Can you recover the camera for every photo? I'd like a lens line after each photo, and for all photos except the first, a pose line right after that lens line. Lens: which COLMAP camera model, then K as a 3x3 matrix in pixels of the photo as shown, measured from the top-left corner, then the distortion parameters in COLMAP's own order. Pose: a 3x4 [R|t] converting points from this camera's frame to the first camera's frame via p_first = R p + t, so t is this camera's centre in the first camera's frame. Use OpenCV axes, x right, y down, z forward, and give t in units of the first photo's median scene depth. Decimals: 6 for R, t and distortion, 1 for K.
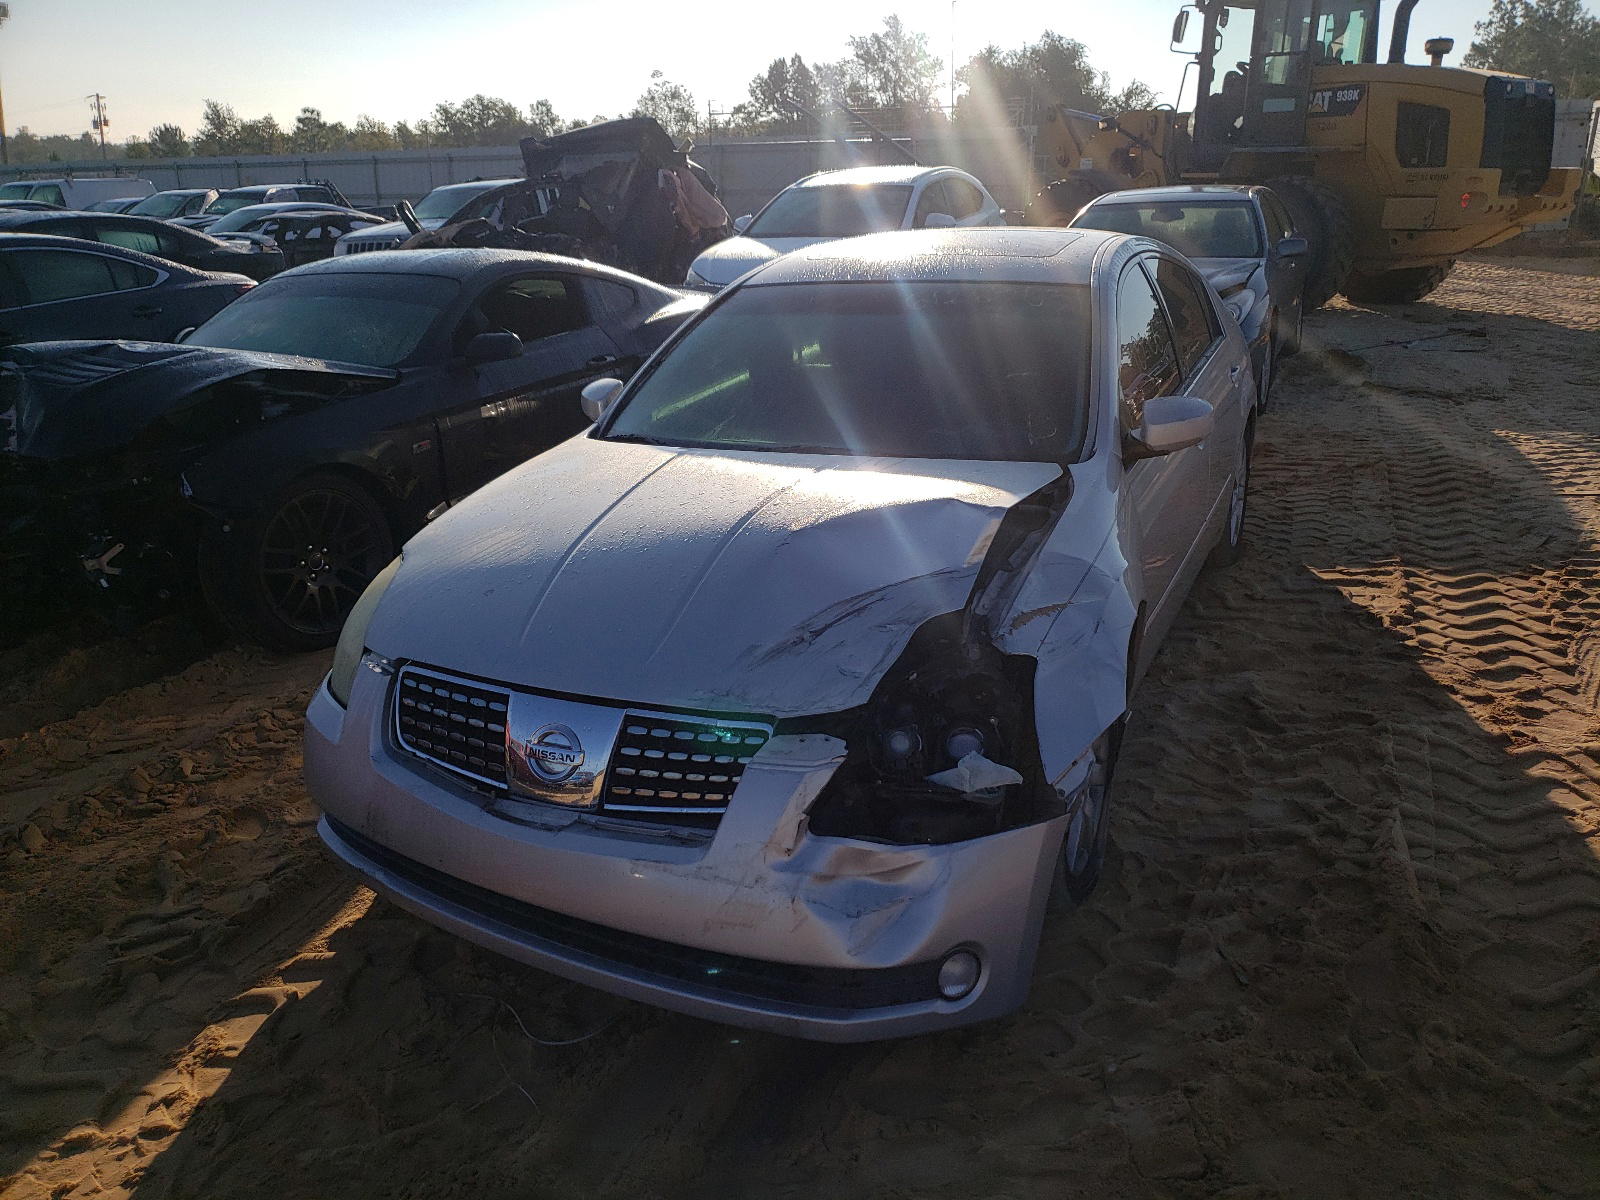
lens RADIAL K [[1279.7, 0, 800.0], [0, 1279.7, 600.0], [0, 0, 1]] dist [-0.004680, 0.029687]
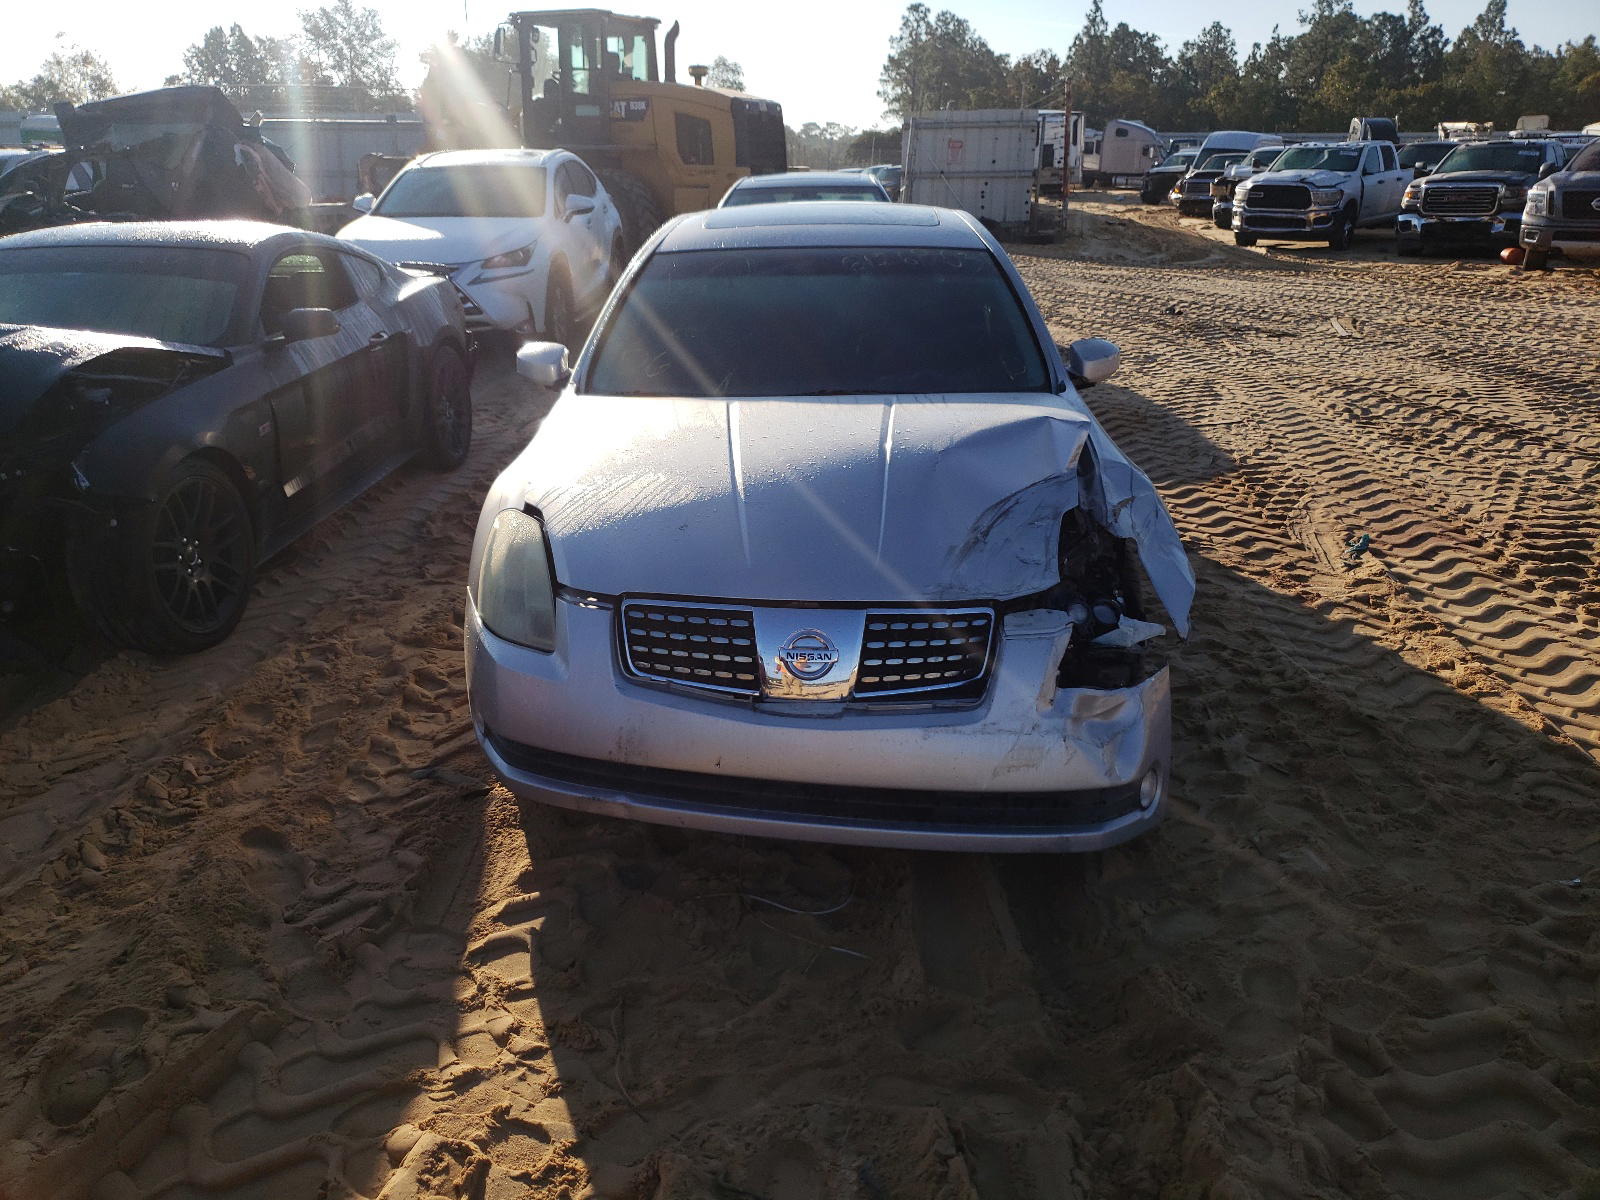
lens RADIAL K [[1279.7, 0, 800.0], [0, 1279.7, 600.0], [0, 0, 1]] dist [-0.004680, 0.029687]
pose [[0.925891, -0.101021, 0.364033, -0.427744], [0.098127, 0.994821, 0.026490, 0.028810], [-0.364824, 0.011195, 0.931009, -0.030834]]
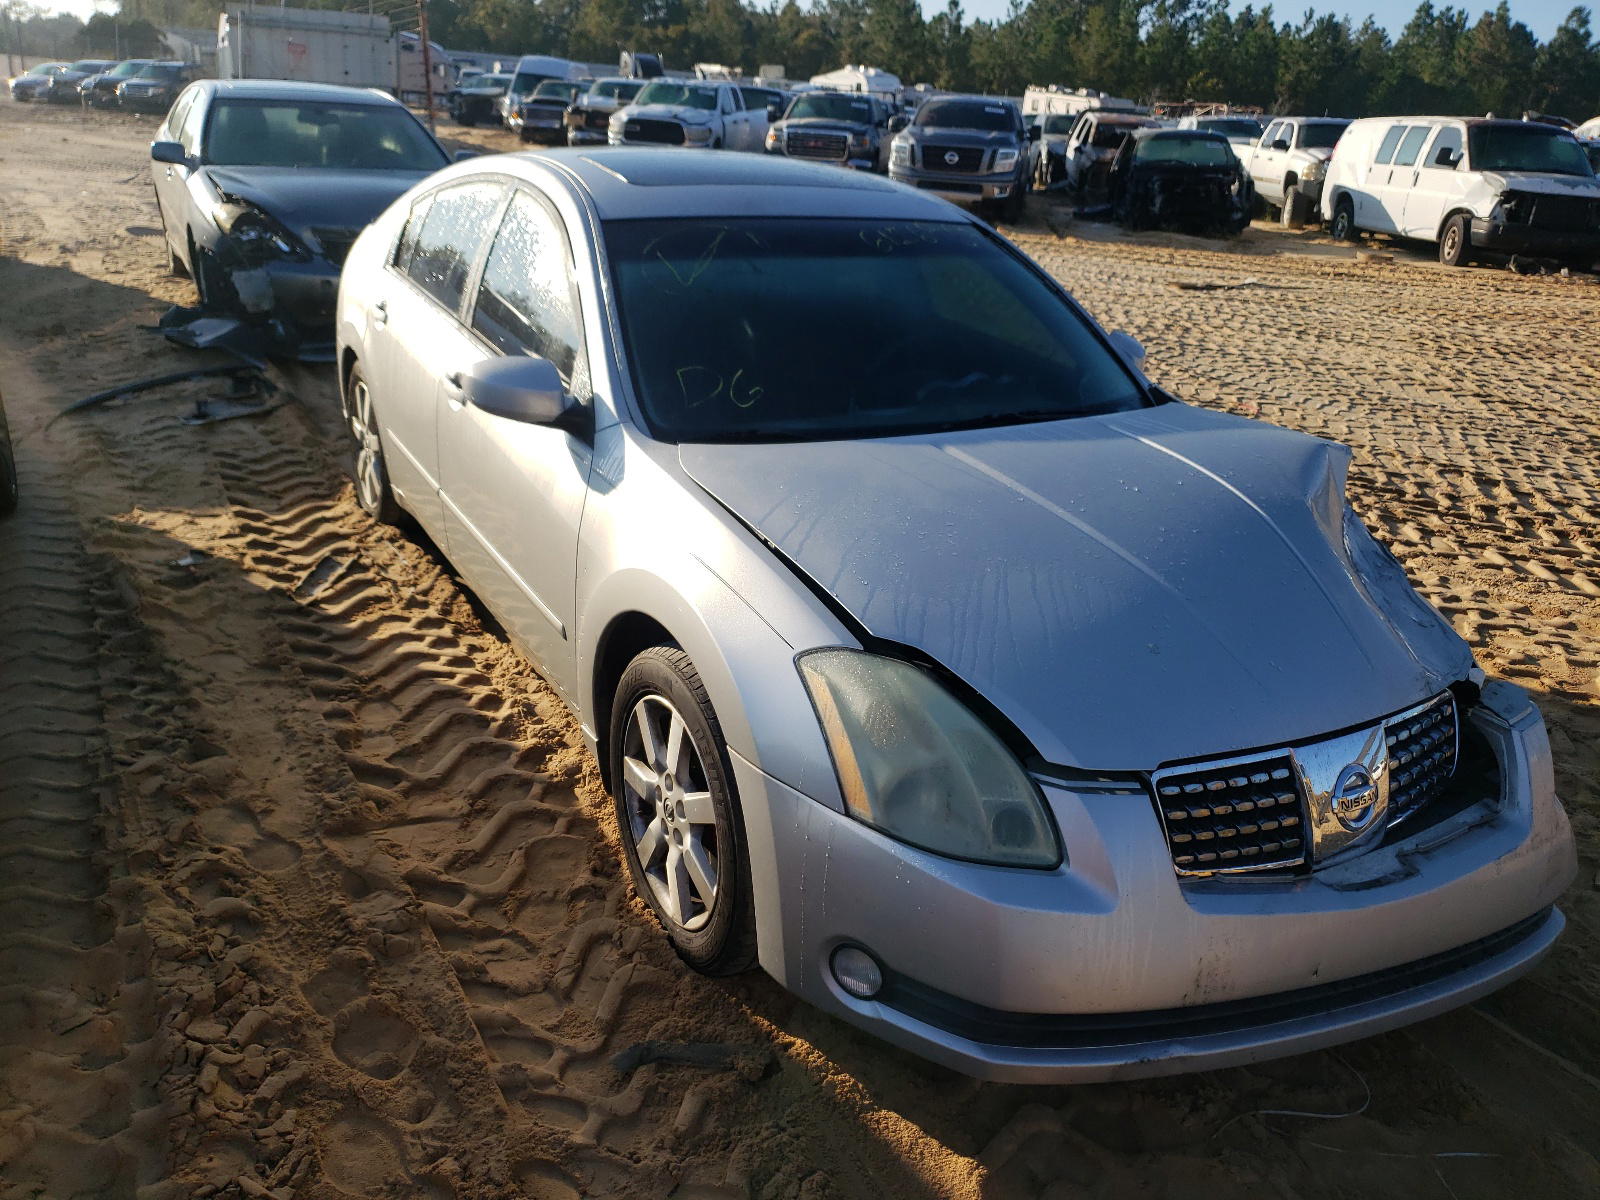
lens RADIAL K [[1279.7, 0, 800.0], [0, 1279.7, 600.0], [0, 0, 1]] dist [-0.004680, 0.029687]
pose [[0.614239, -0.220167, 0.757784, -0.737903], [0.164050, 0.974937, 0.150284, -0.144704], [-0.771879, 0.032004, 0.634963, 0.534827]]
